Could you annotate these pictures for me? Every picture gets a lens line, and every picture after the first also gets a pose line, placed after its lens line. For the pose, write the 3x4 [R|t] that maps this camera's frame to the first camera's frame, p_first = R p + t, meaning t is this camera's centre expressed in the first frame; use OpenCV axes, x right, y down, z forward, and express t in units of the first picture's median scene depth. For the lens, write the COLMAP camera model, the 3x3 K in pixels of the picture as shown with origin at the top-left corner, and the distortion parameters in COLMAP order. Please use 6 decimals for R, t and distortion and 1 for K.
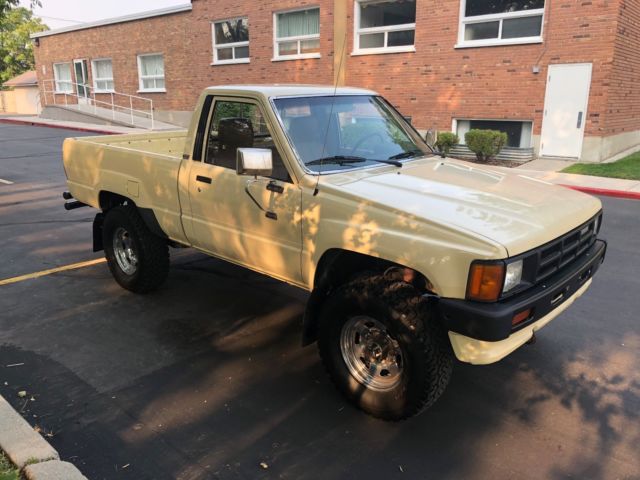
lens RADIAL K [[522.9, 0, 319.7], [0, 522.9, 241.4], [0, 0, 1]] dist [0.024659, -0.015584]
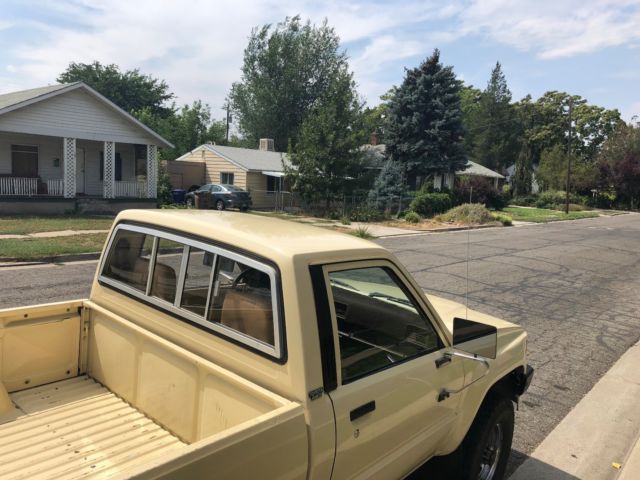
lens RADIAL K [[522.9, 0, 316.0], [0, 522.9, 235.3], [0, 0, 1]] dist [0.024659, -0.015584]
pose [[-0.034286, -0.150504, 0.988015, -0.661789], [0.187236, 0.970124, 0.154276, -0.351742], [-0.981716, 0.190282, -0.005082, 0.893315]]
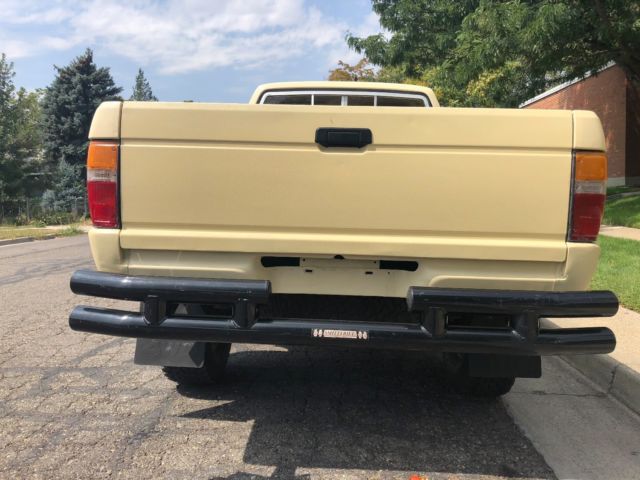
lens RADIAL K [[522.9, 0, 317.7], [0, 522.9, 236.5], [0, 0, 1]] dist [0.024659, -0.015584]
pose [[-0.647370, -0.083006, 0.757642, -0.770849], [0.185935, 0.946819, 0.262605, -0.298296], [-0.739148, 0.310875, -0.597509, 1.667750]]
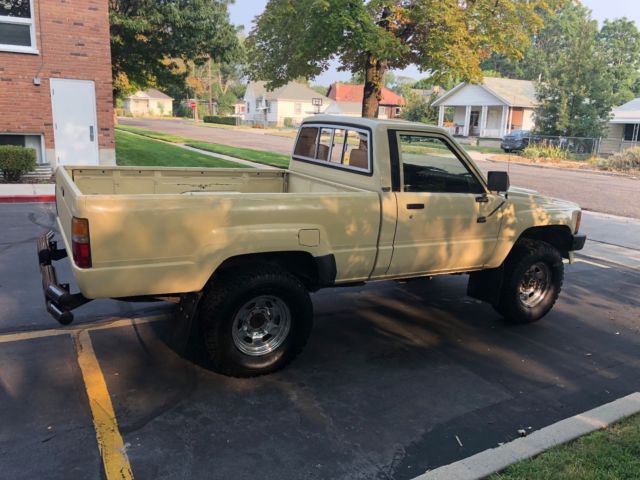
lens RADIAL K [[522.9, 0, 318.4], [0, 522.9, 240.3], [0, 0, 1]] dist [0.024659, -0.015584]
pose [[0.315662, -0.205710, 0.926305, -1.159648], [0.215798, 0.966199, 0.141031, -0.217948], [-0.924007, 0.155377, 0.349384, 0.716581]]
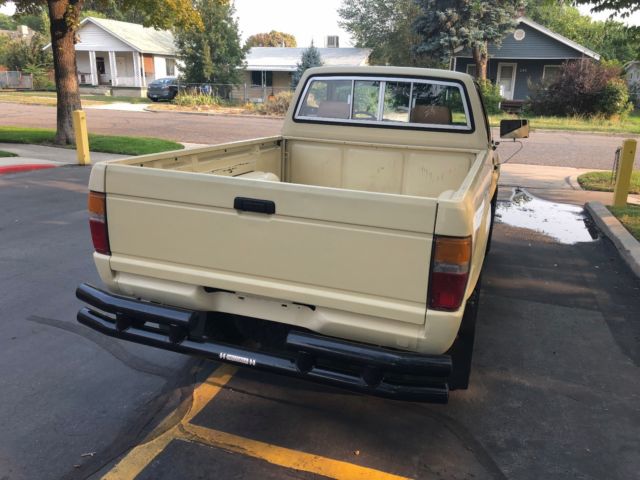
lens RADIAL K [[522.9, 0, 324.7], [0, 522.9, 241.6], [0, 0, 1]] dist [0.024659, -0.015584]
pose [[-0.400778, -0.283097, 0.871340, -0.947835], [0.216209, 0.894975, 0.390222, -0.412307], [-0.890298, 0.344784, -0.297478, 1.489329]]
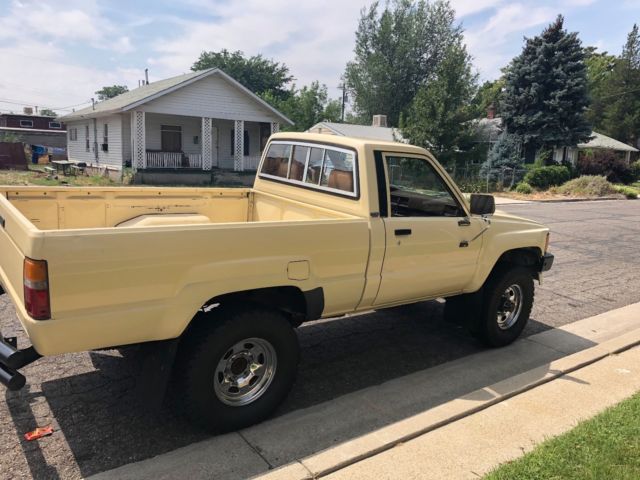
lens RADIAL K [[522.9, 0, 320.1], [0, 522.9, 235.1], [0, 0, 1]] dist [0.024659, -0.015584]
pose [[0.174353, -0.184735, 0.967199, -1.099275], [0.205700, 0.967406, 0.147693, -0.262744], [-0.962958, 0.173202, 0.206670, 0.830765]]
